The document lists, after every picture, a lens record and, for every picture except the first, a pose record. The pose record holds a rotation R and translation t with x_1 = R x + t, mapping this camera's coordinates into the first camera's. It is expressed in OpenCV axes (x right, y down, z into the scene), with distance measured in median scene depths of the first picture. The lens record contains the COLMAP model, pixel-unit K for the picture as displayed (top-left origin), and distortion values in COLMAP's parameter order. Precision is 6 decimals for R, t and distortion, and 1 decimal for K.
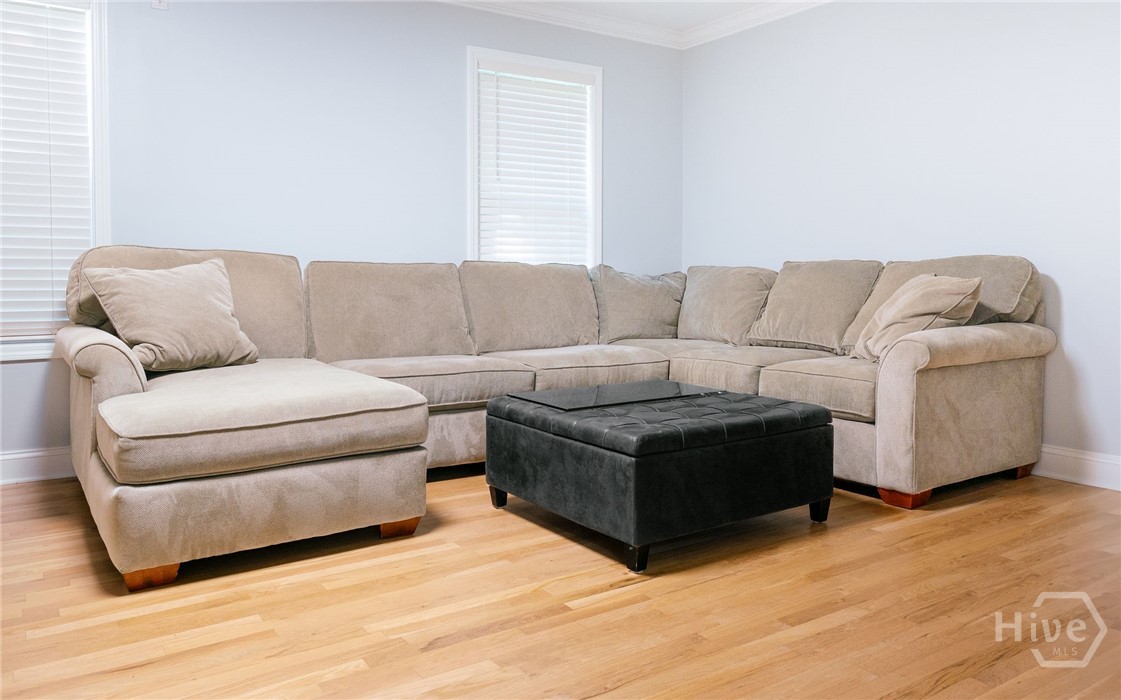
lens RADIAL K [[826.3, 0, 589.3], [0, 826.3, 346.7], [0, 0, 1]] dist [-0.003429, -0.001551]
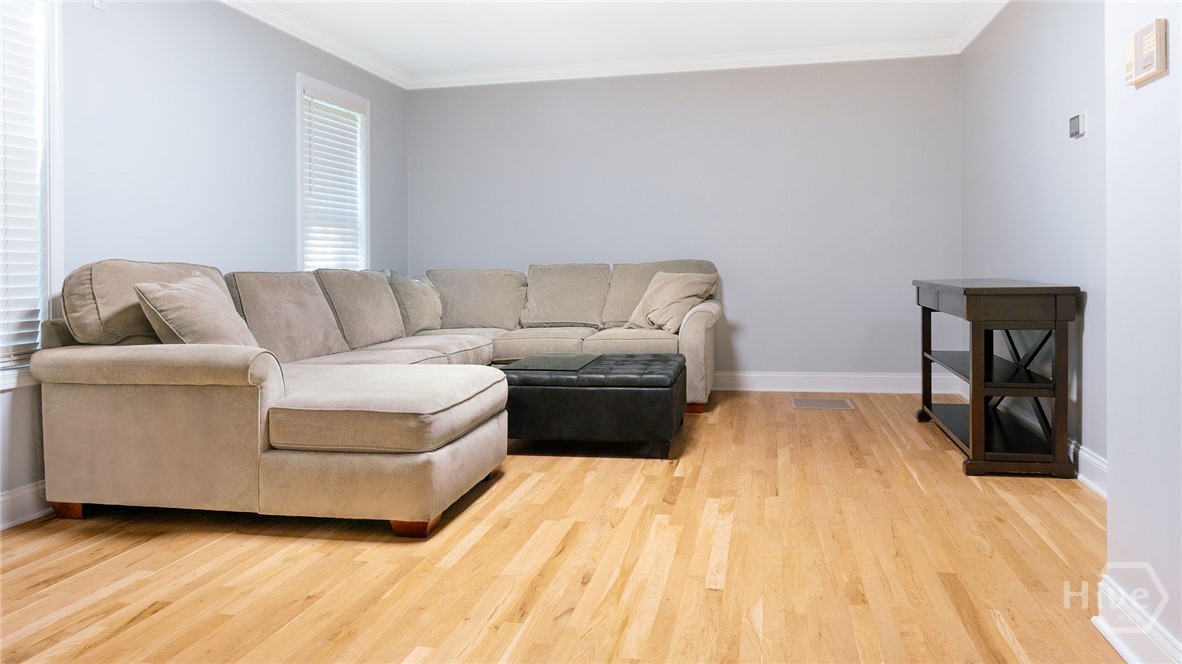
lens RADIAL K [[829.7, 0, 591.0], [0, 829.7, 332.0], [0, 0, 1]] dist [-0.002509, -0.003116]
pose [[0.729340, -0.069619, 0.680600, -0.878052], [0.080885, 0.996606, 0.015266, -0.009850], [-0.679353, 0.043917, 0.732496, -0.076628]]
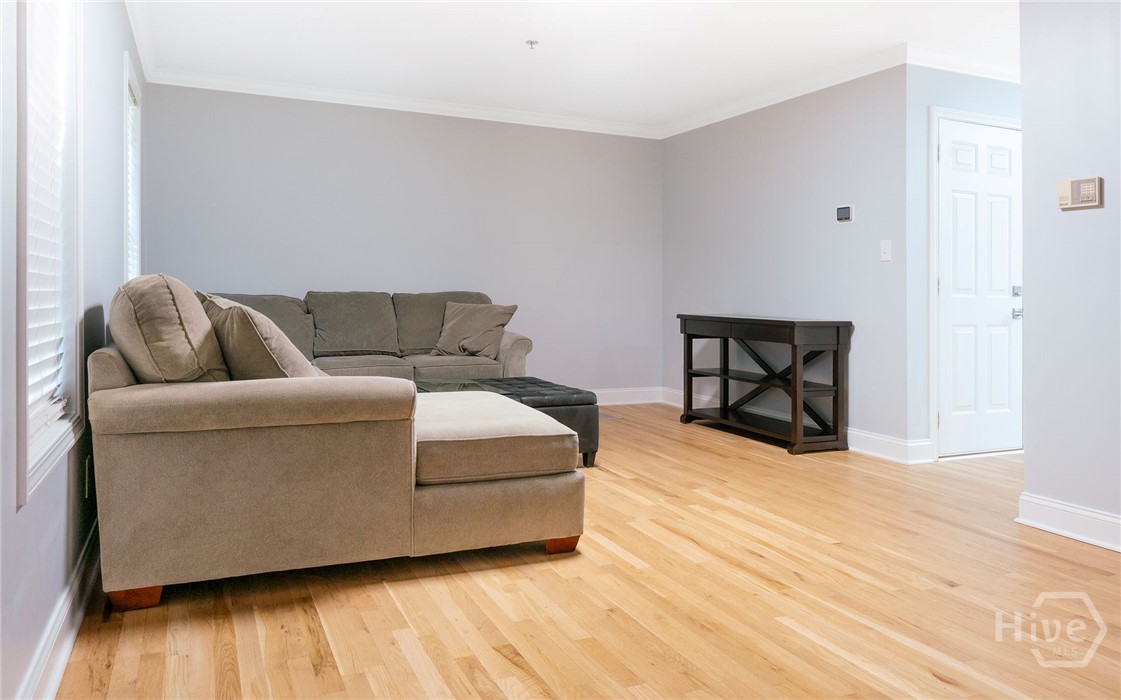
lens RADIAL K [[799.5, 0, 560.5], [0, 799.5, 350.0], [0, 0, 1]] dist [-0.001903, 0.001707]
pose [[0.179000, -0.067157, 0.981554, -1.312982], [0.074094, 0.995755, 0.054617, -0.072075], [-0.981055, 0.062951, 0.183216, 0.556145]]
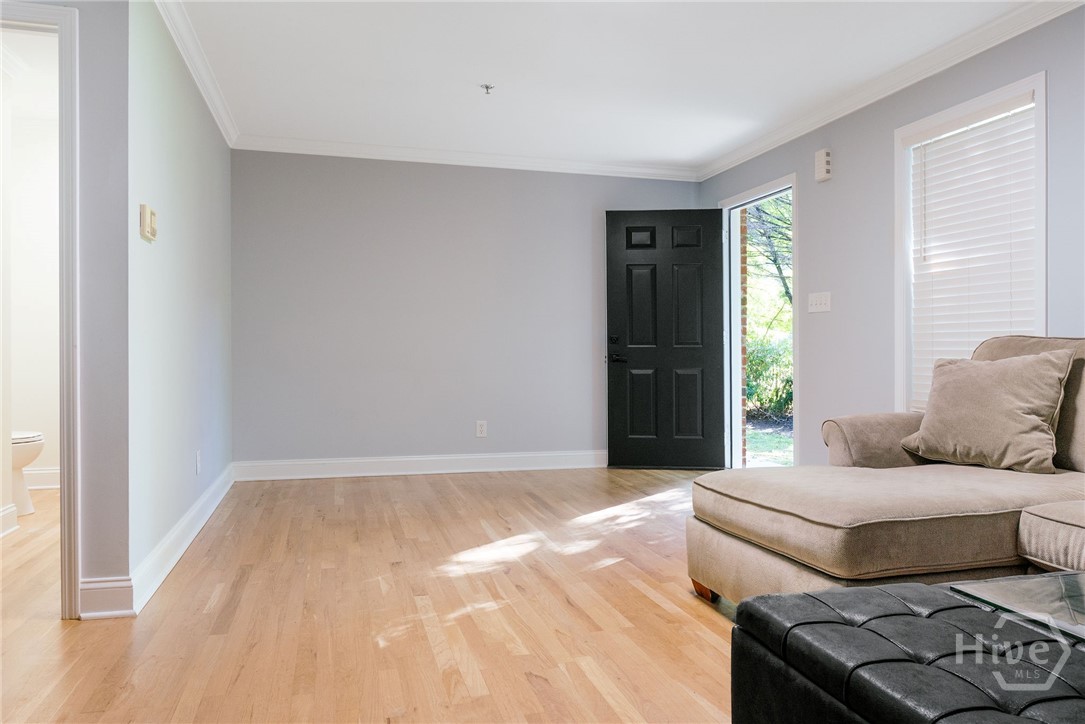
lens RADIAL K [[748.7, 0, 542.5], [0, 748.7, 362.0], [0, 0, 1]] dist [-0.000108, 0.000004]
pose [[-0.330049, 0.007598, -0.943933, 0.505450], [-0.091259, 0.995027, 0.039919, -0.080794], [0.939542, 0.099318, -0.327714, 0.819876]]
